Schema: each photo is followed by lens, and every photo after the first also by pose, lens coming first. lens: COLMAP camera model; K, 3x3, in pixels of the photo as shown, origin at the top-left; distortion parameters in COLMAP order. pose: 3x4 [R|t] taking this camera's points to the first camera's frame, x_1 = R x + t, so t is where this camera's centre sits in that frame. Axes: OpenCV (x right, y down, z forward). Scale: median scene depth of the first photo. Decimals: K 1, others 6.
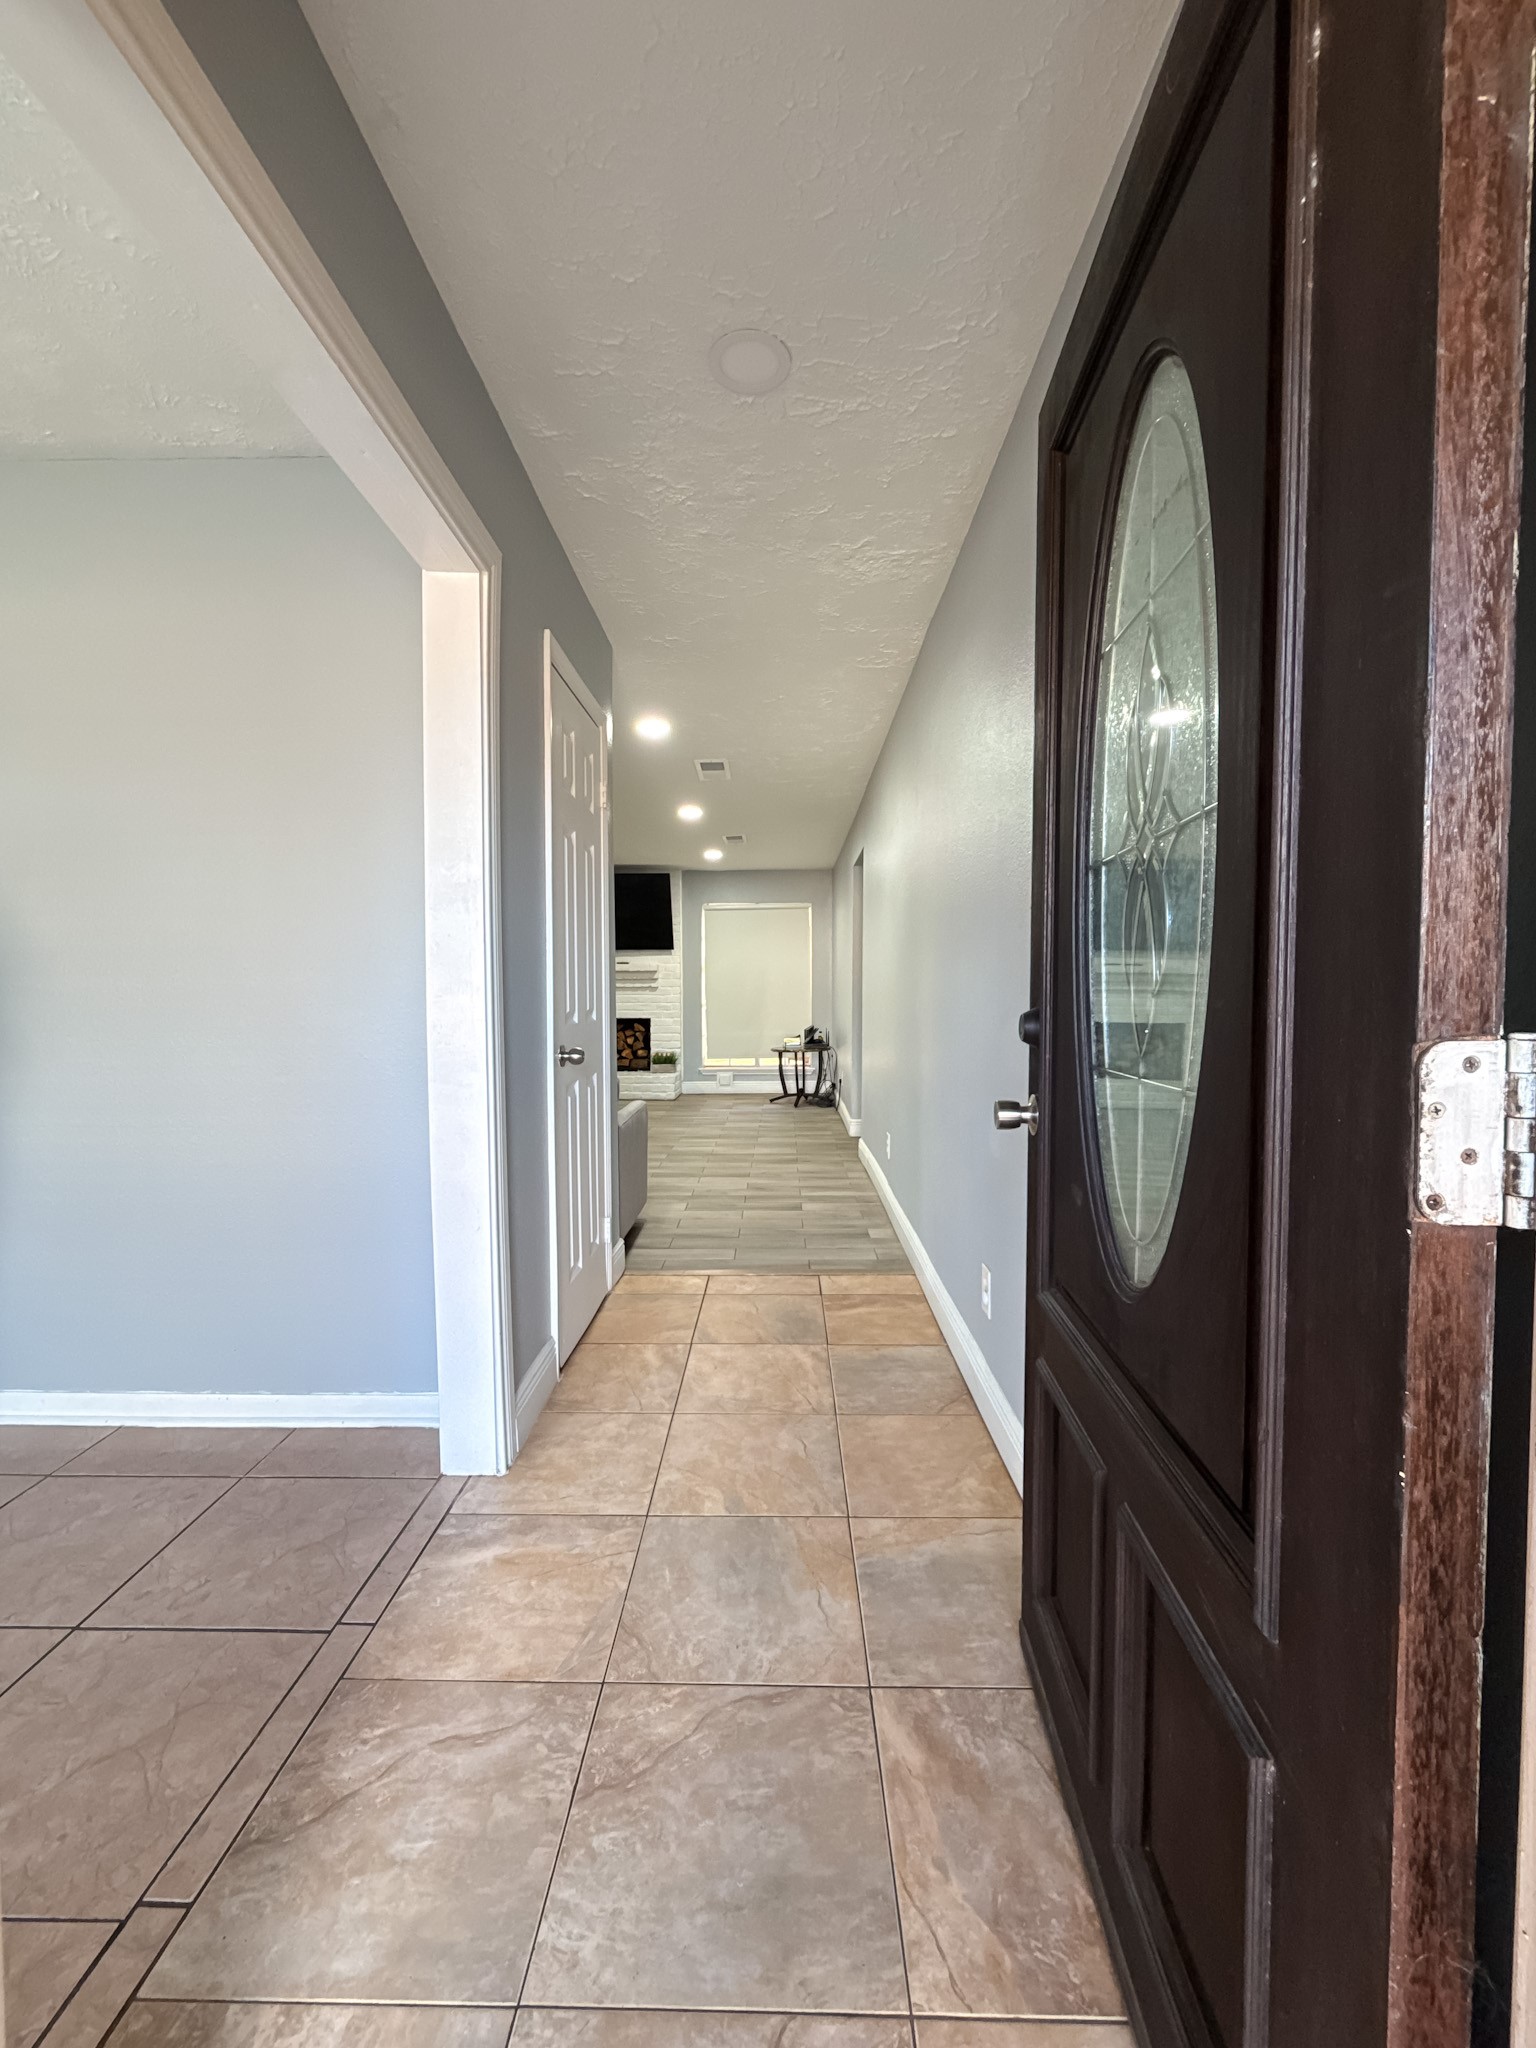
lens RADIAL K [[825.4, 0, 769.3], [0, 825.4, 1023.6], [0, 0, 1]] dist [-0.000286, -0.000356]
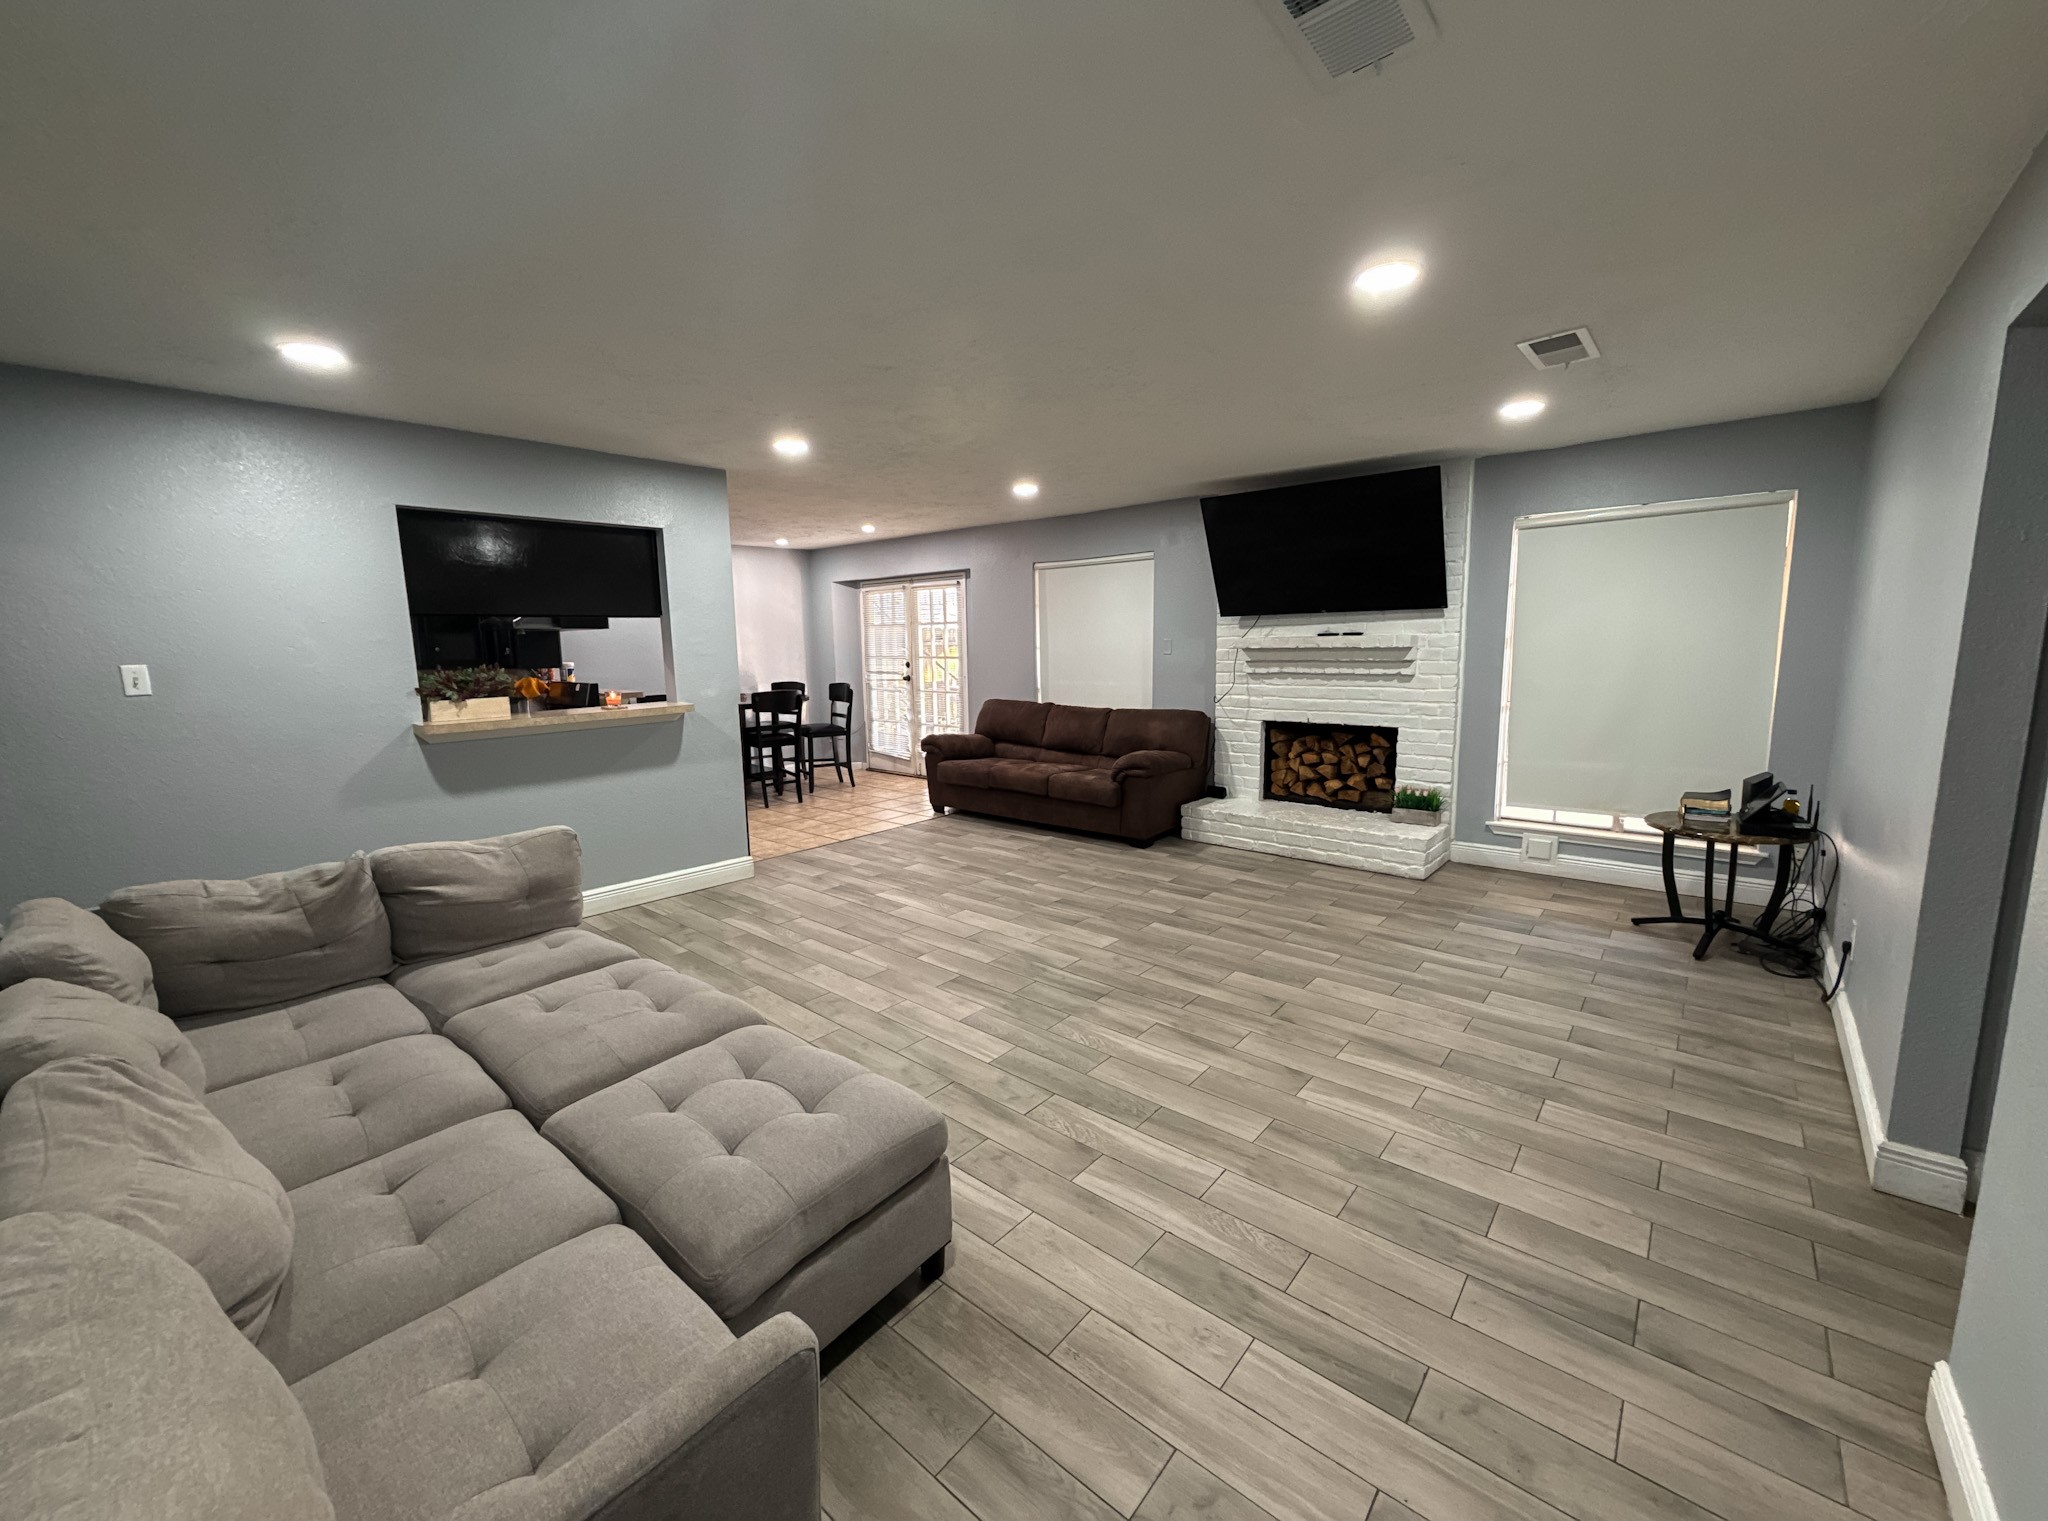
lens RADIAL K [[825.4, 0, 1008.1], [0, 825.4, 751.3], [0, 0, 1]] dist [-0.000286, -0.000356]
pose [[0.765931, 0.070500, -0.639046, 0.020152], [-0.006876, 0.994811, 0.101507, -0.047852], [0.642886, -0.073353, 0.762441, 0.375545]]
